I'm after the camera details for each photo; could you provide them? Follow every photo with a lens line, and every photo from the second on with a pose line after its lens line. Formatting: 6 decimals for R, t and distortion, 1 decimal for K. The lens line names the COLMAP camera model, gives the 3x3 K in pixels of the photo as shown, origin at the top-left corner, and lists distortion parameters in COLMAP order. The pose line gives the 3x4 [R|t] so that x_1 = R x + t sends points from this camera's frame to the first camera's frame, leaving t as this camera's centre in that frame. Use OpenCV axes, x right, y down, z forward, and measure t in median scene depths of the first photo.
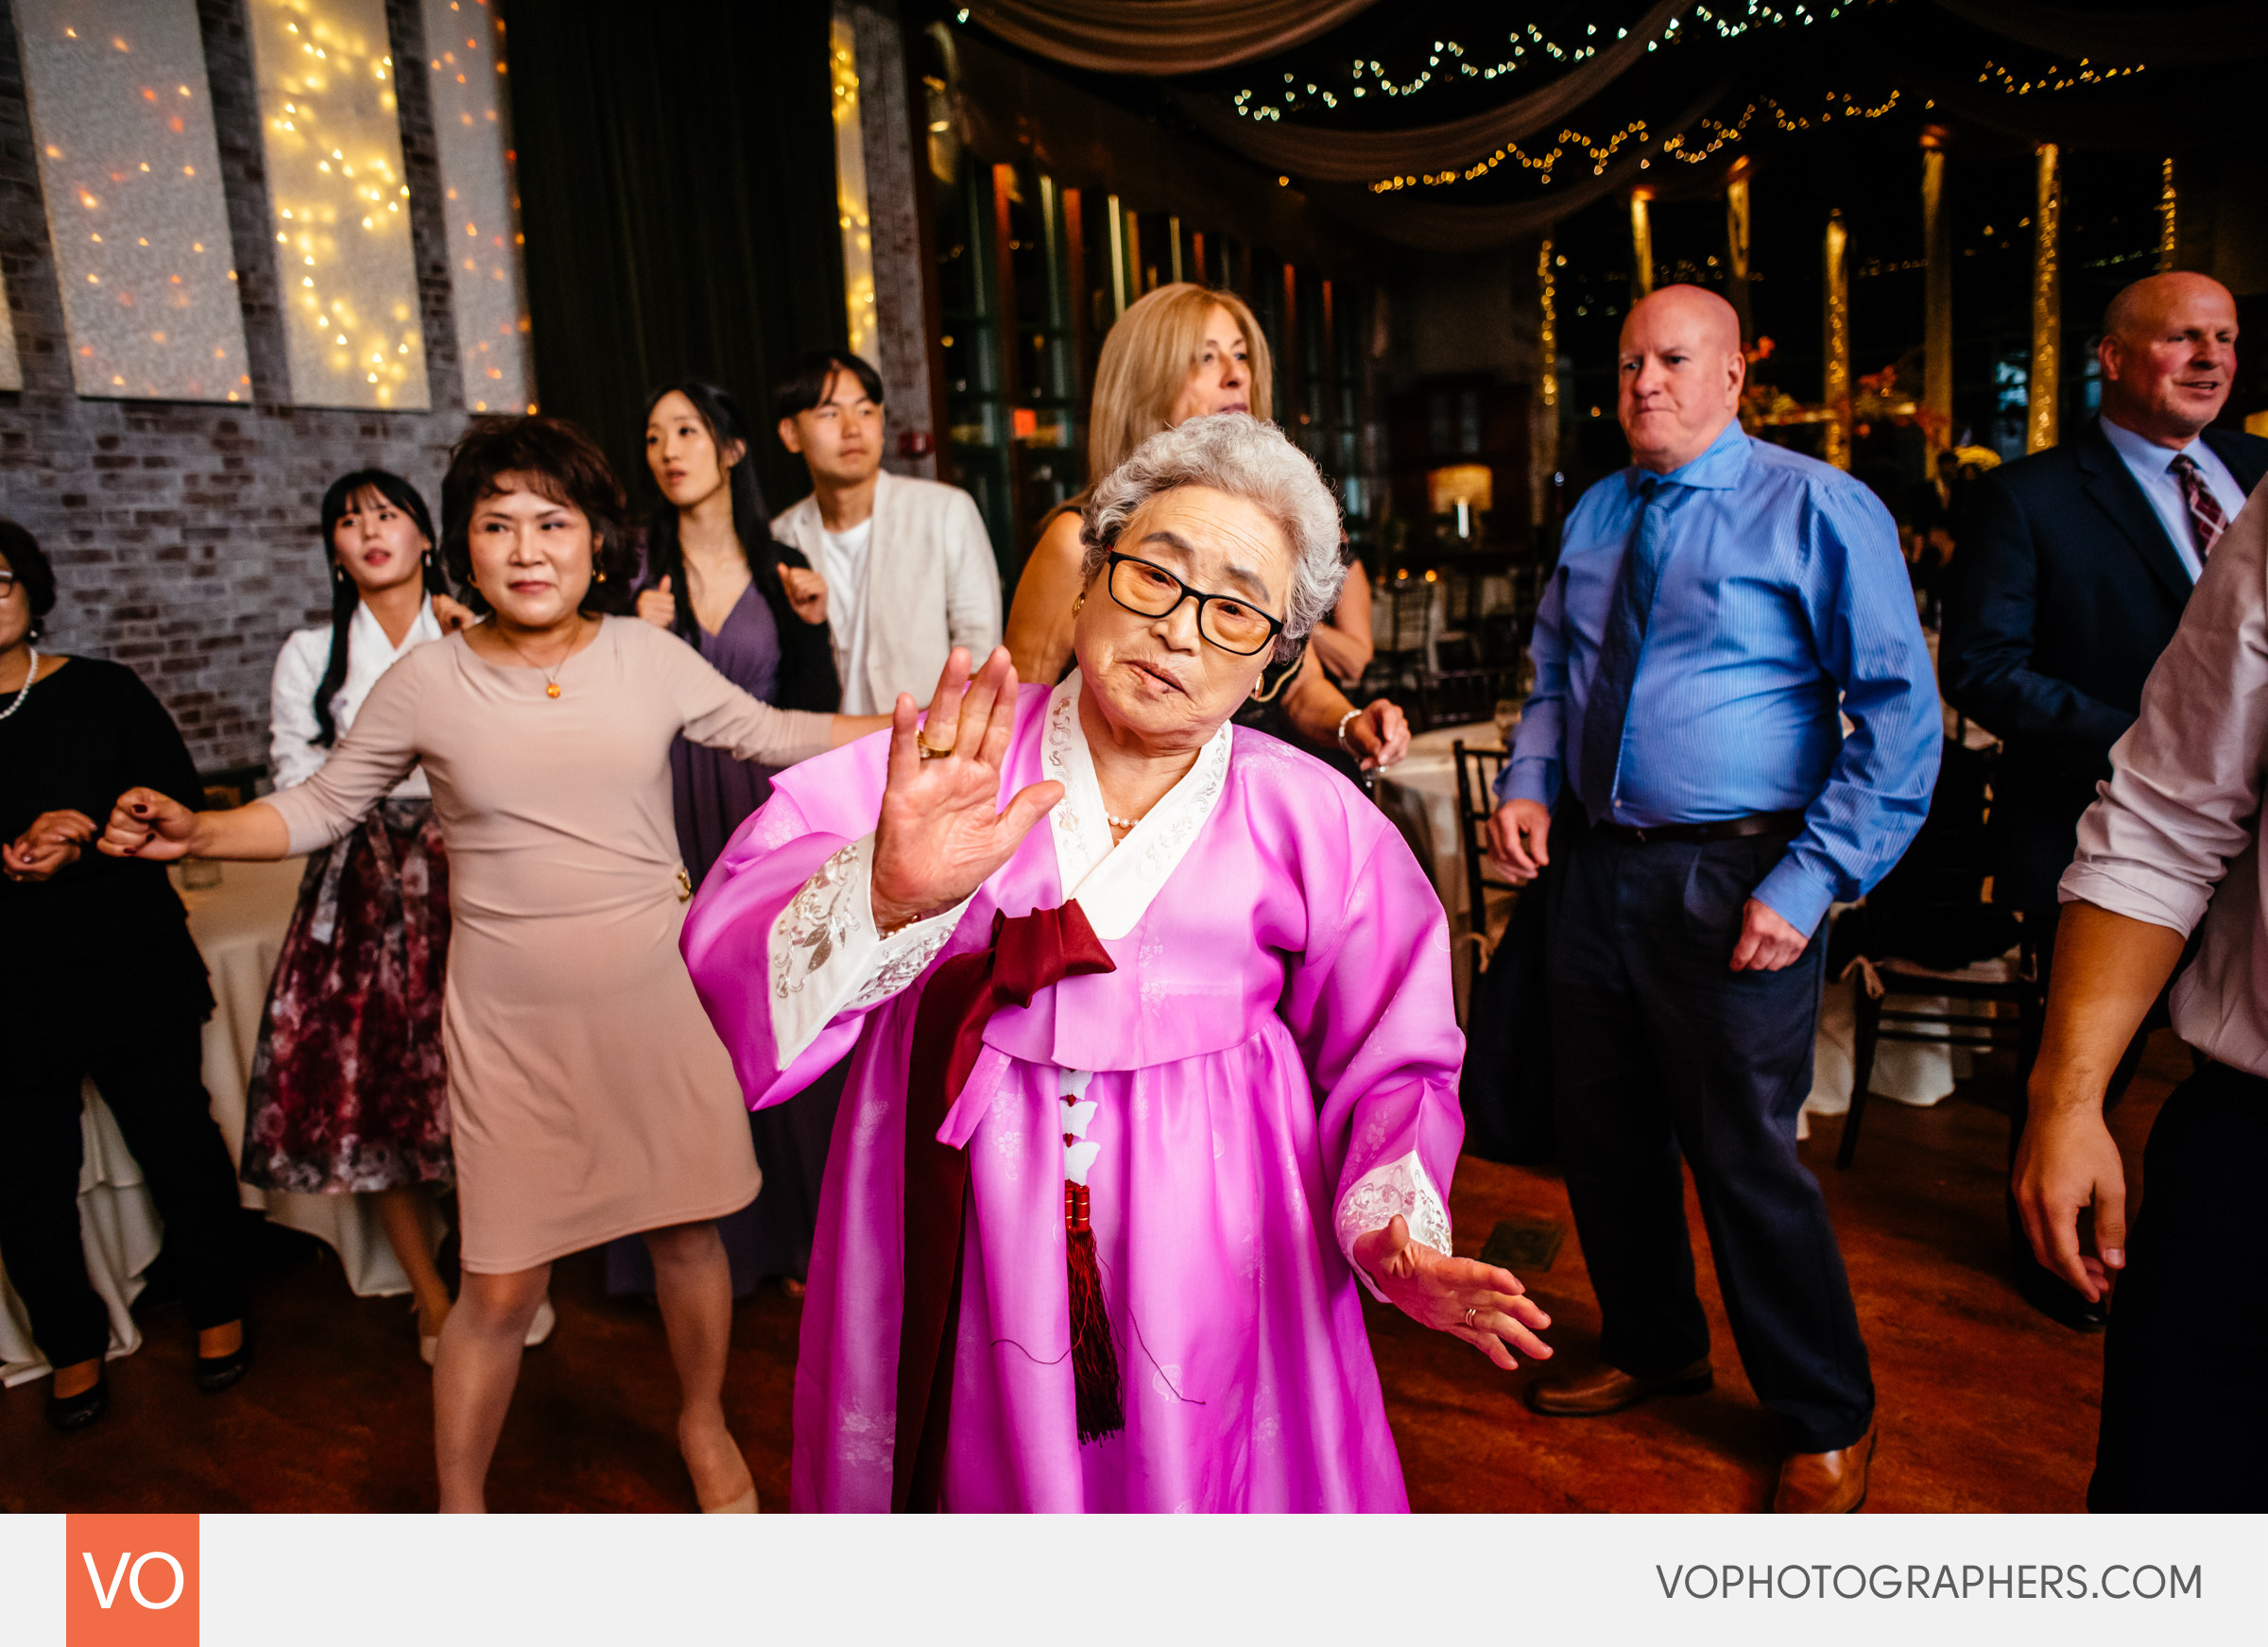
lens RADIAL K [[1573.6, 0, 1127.2], [0, 1573.6, 770.0], [0, 0, 1]] dist [-0.082056, 0.078128]
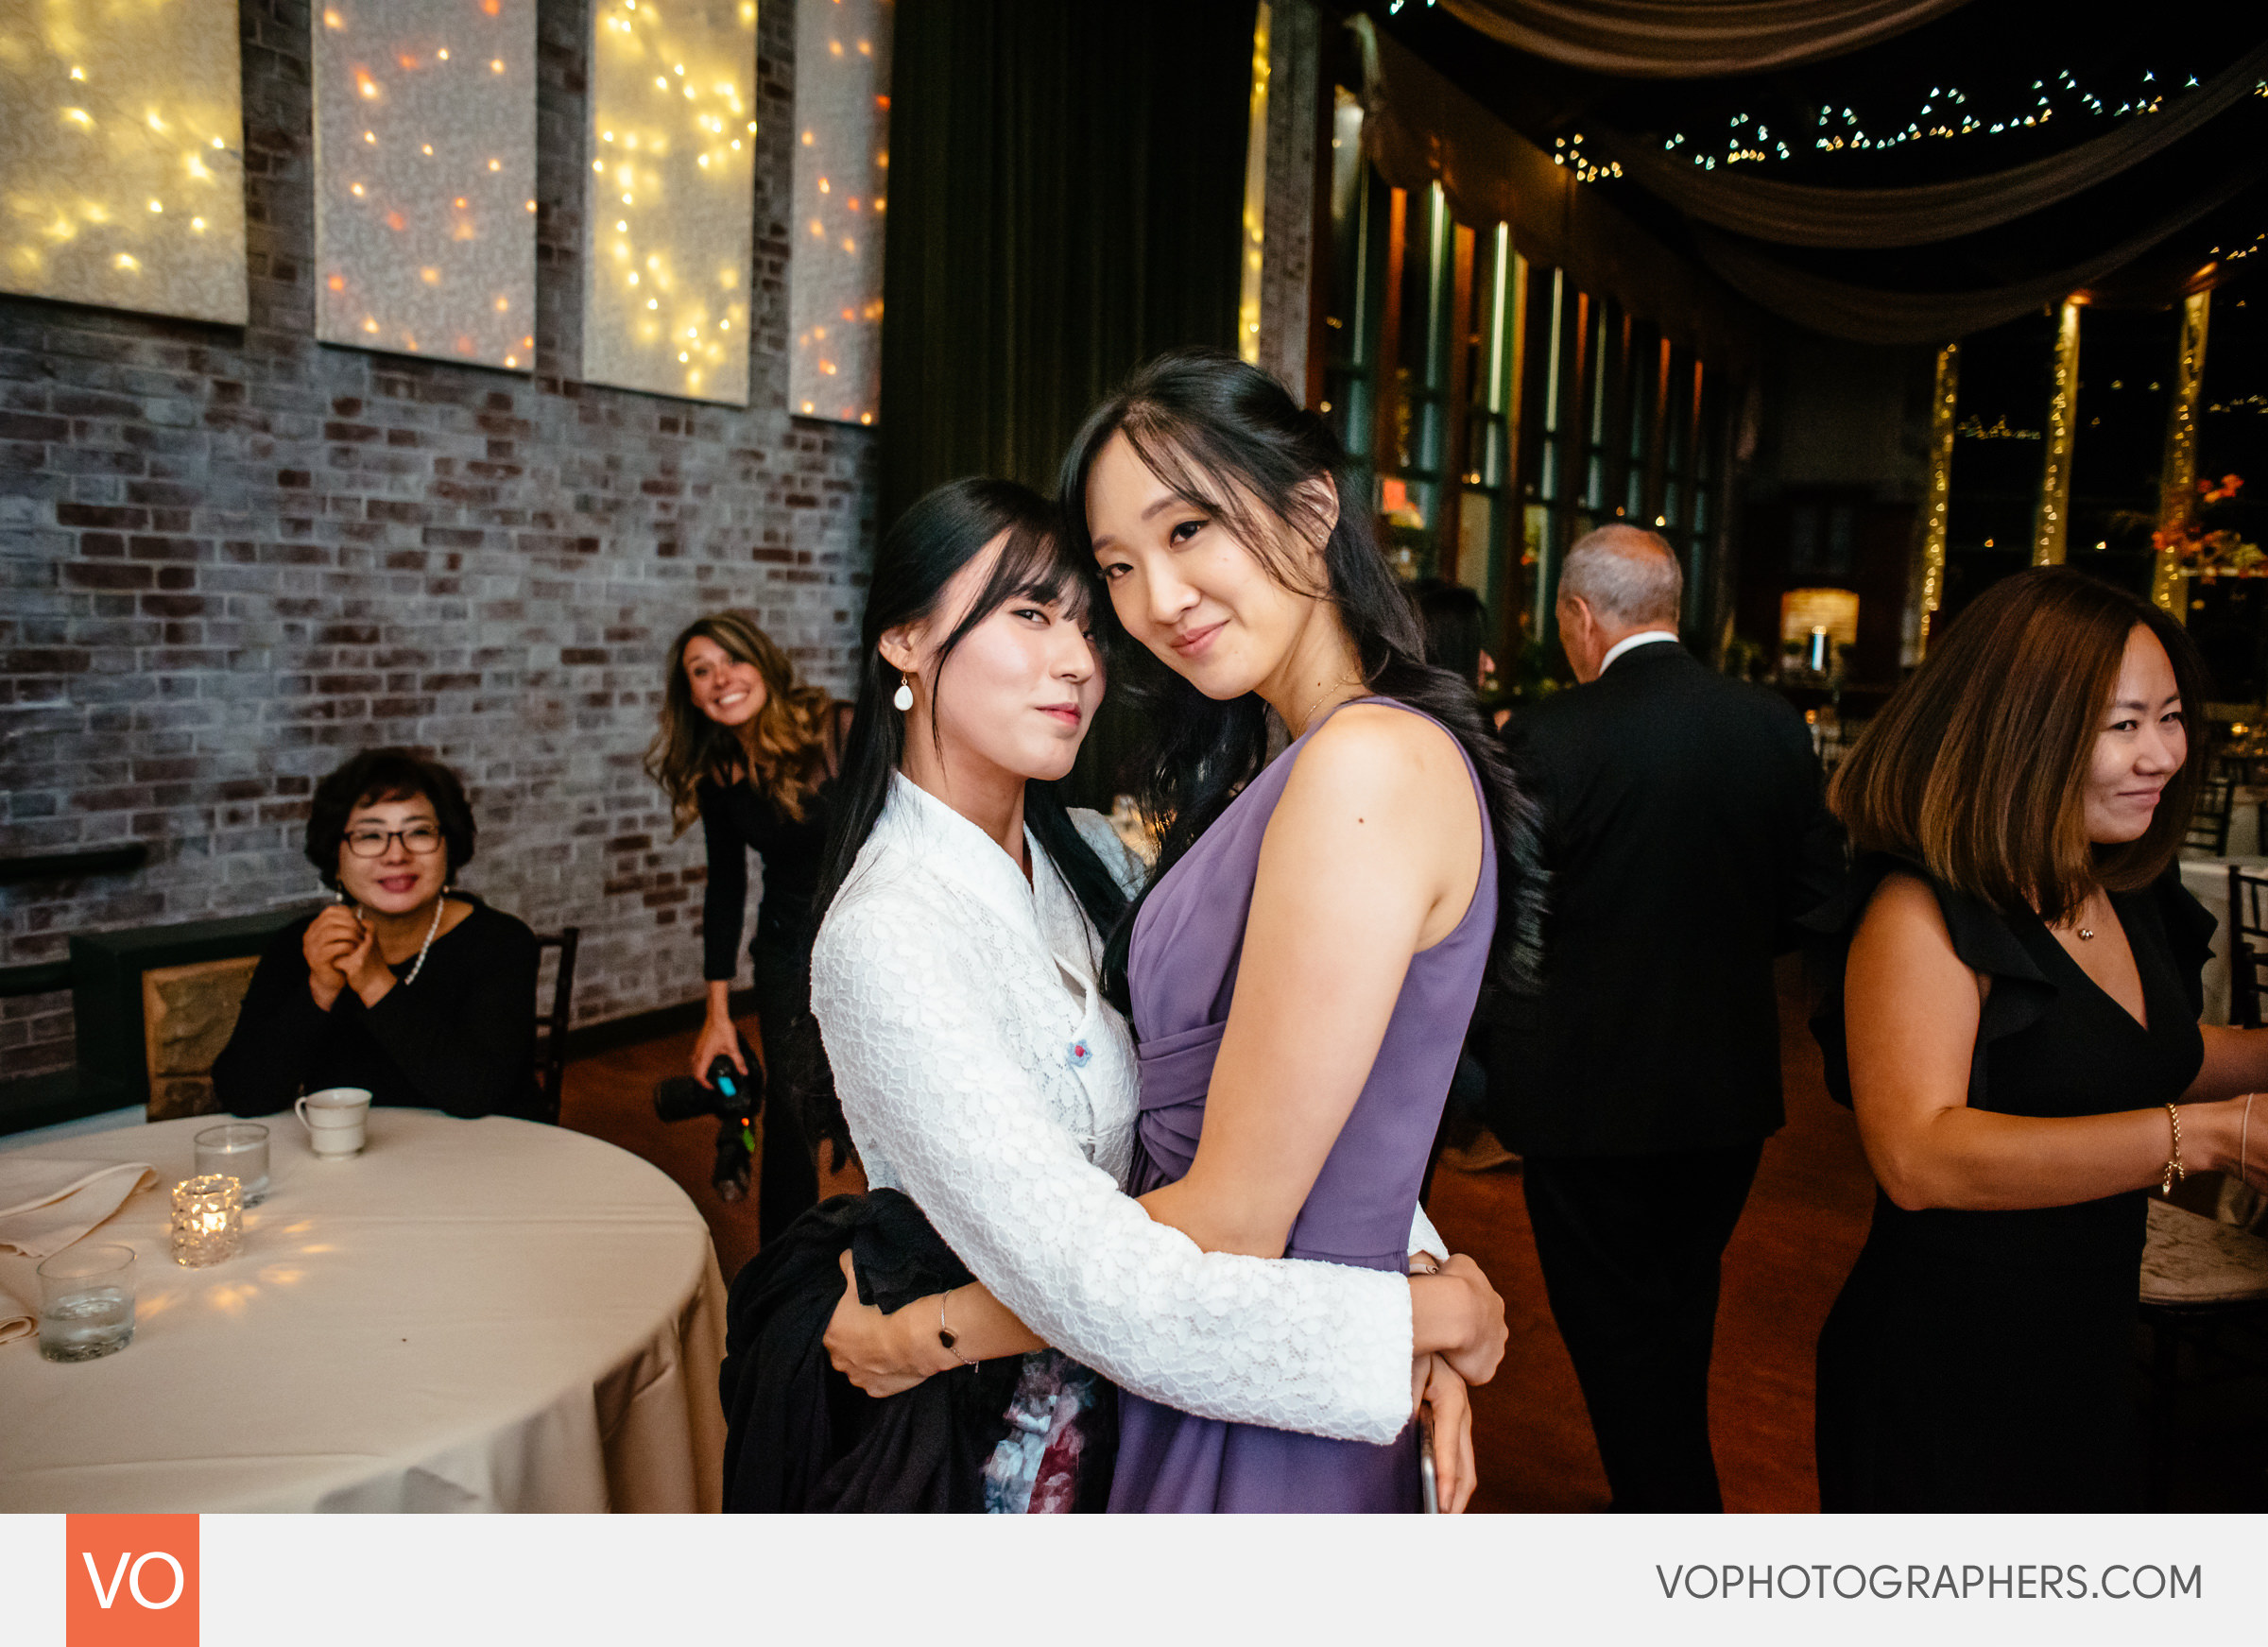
lens RADIAL K [[1573.6, 0, 1127.2], [0, 1573.6, 770.0], [0, 0, 1]] dist [-0.082056, 0.078128]
pose [[0.986159, 0.111310, -0.122881, -0.156221], [-0.116588, 0.992505, -0.036617, -0.047959], [0.117884, 0.050437, 0.991746, 0.274331]]
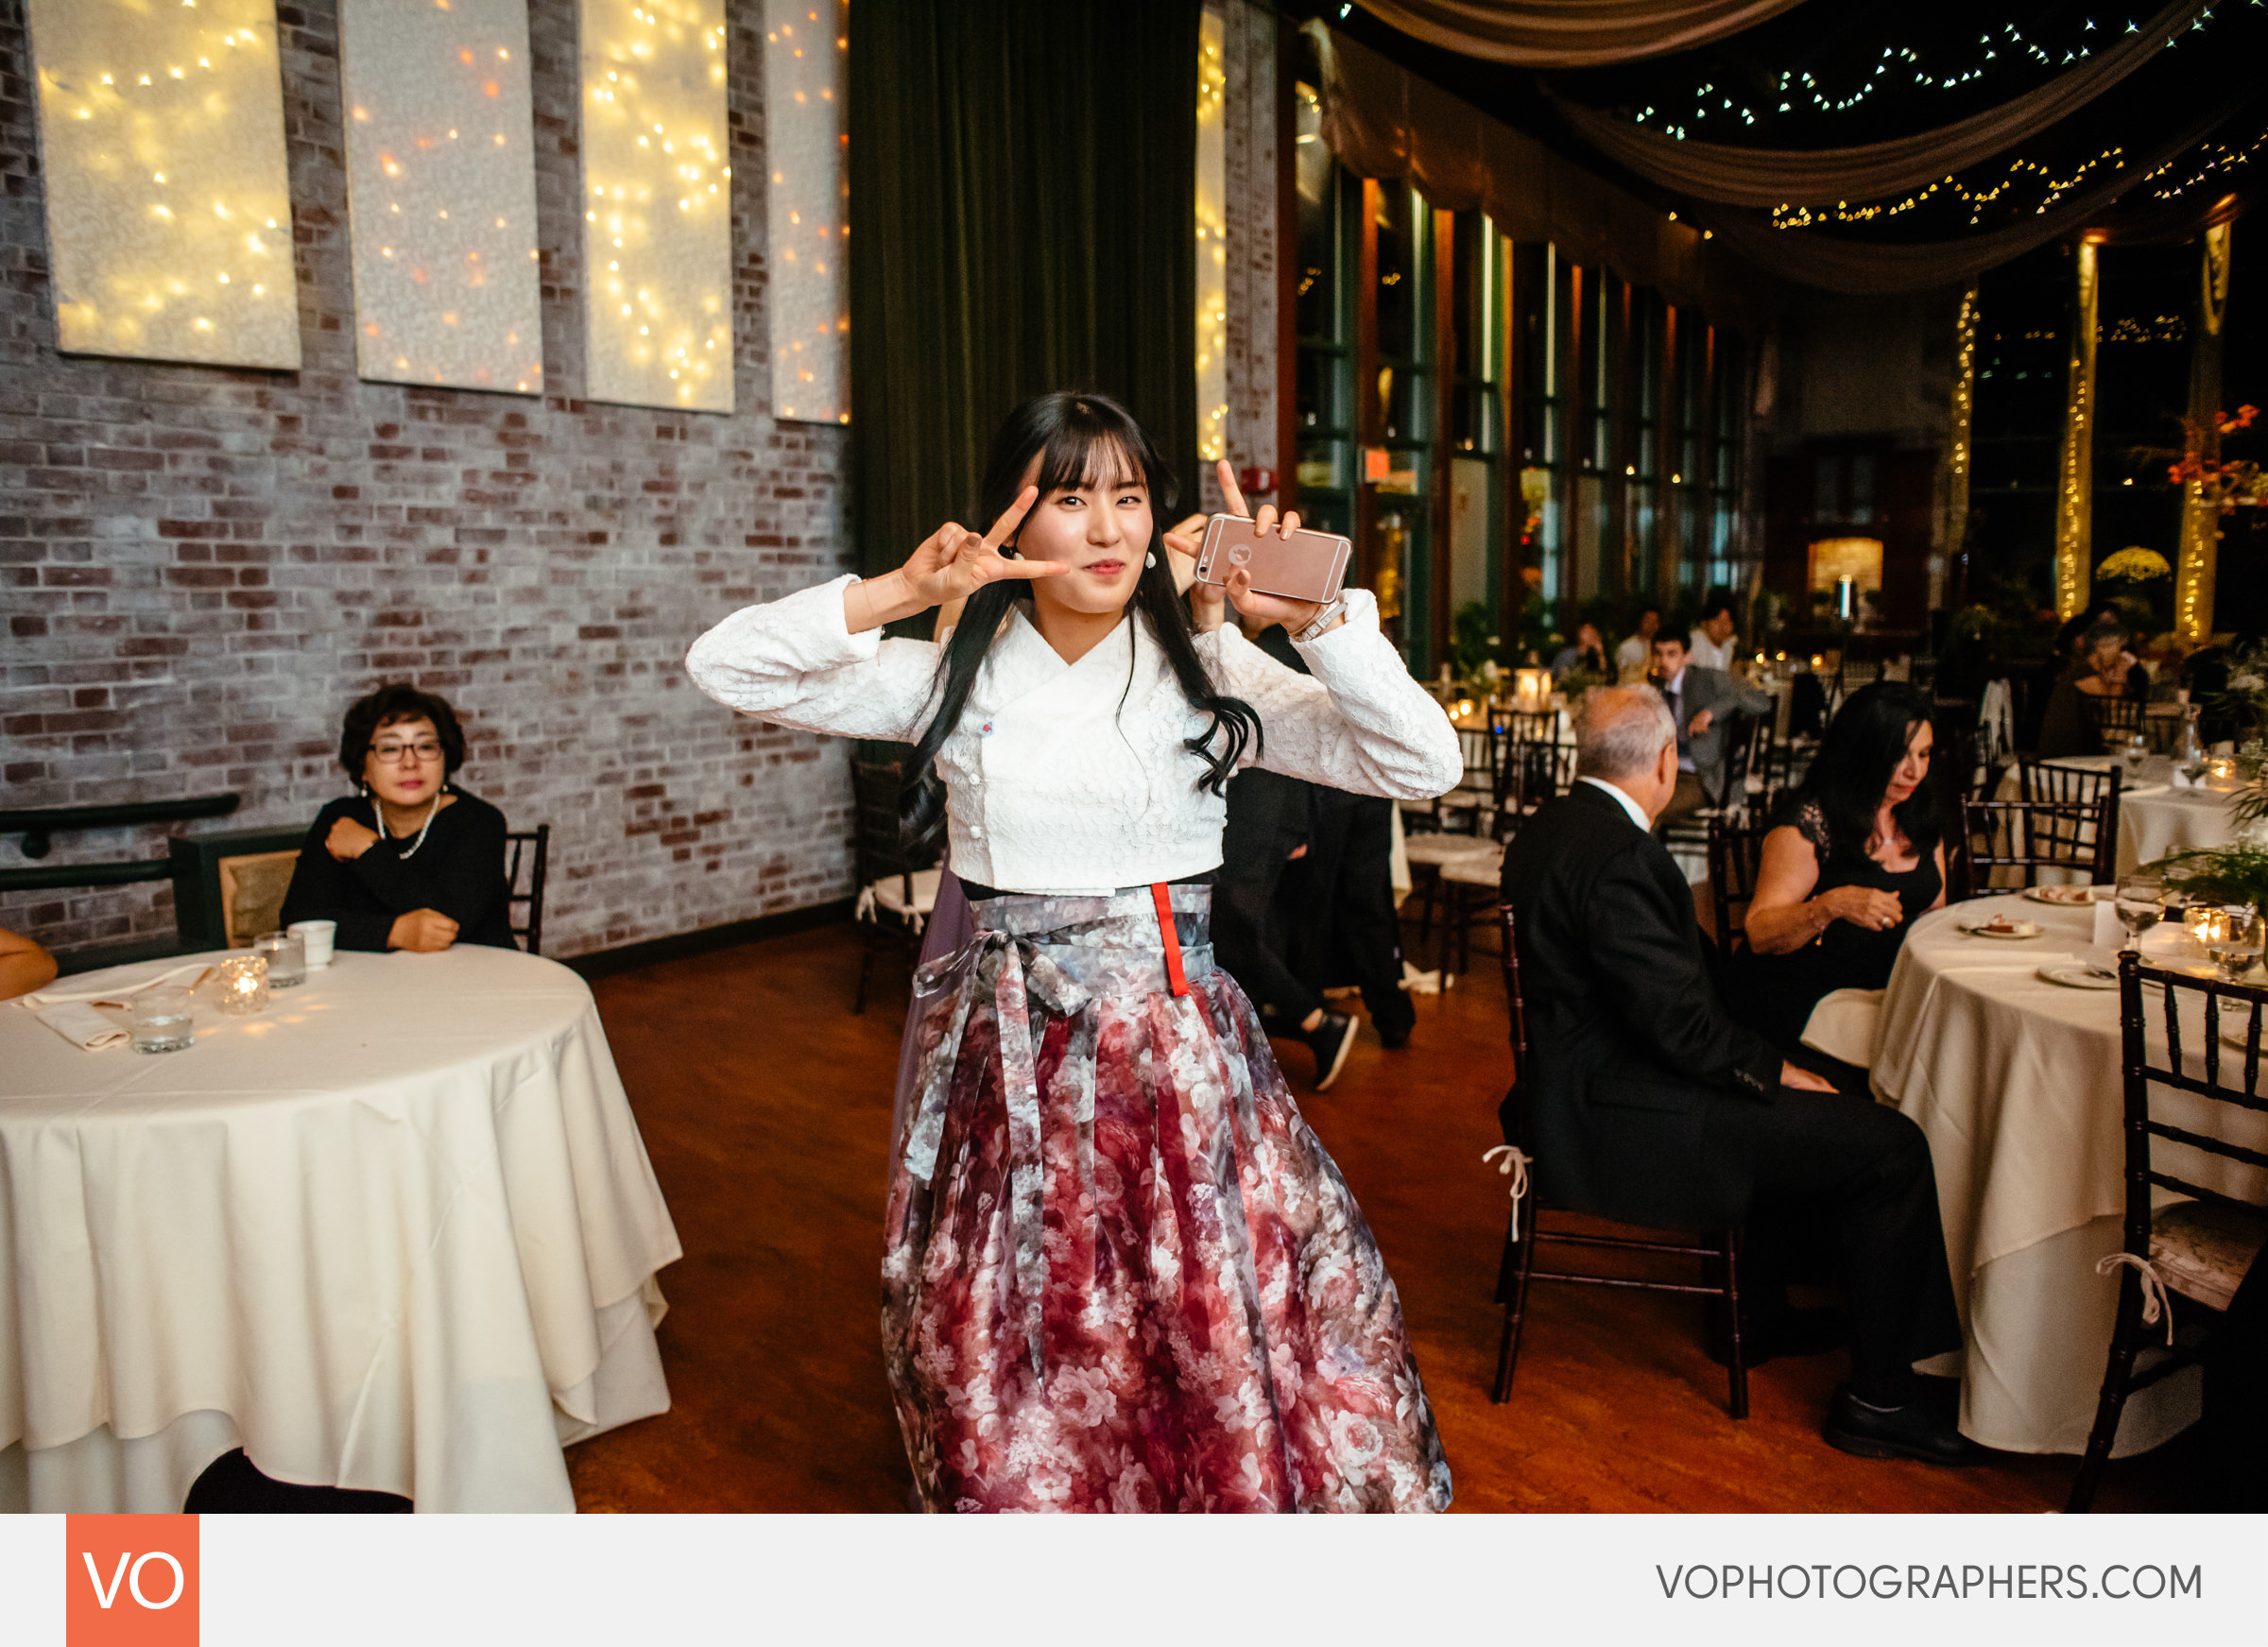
lens RADIAL K [[1566.4, 0, 1130.2], [0, 1566.4, 772.0], [0, 0, 1]] dist [-0.079172, 0.074022]
pose [[0.979431, 0.076171, -0.186852, -0.042153], [-0.081545, 0.996443, -0.021233, -0.025493], [0.184570, 0.036033, 0.982159, 0.174496]]
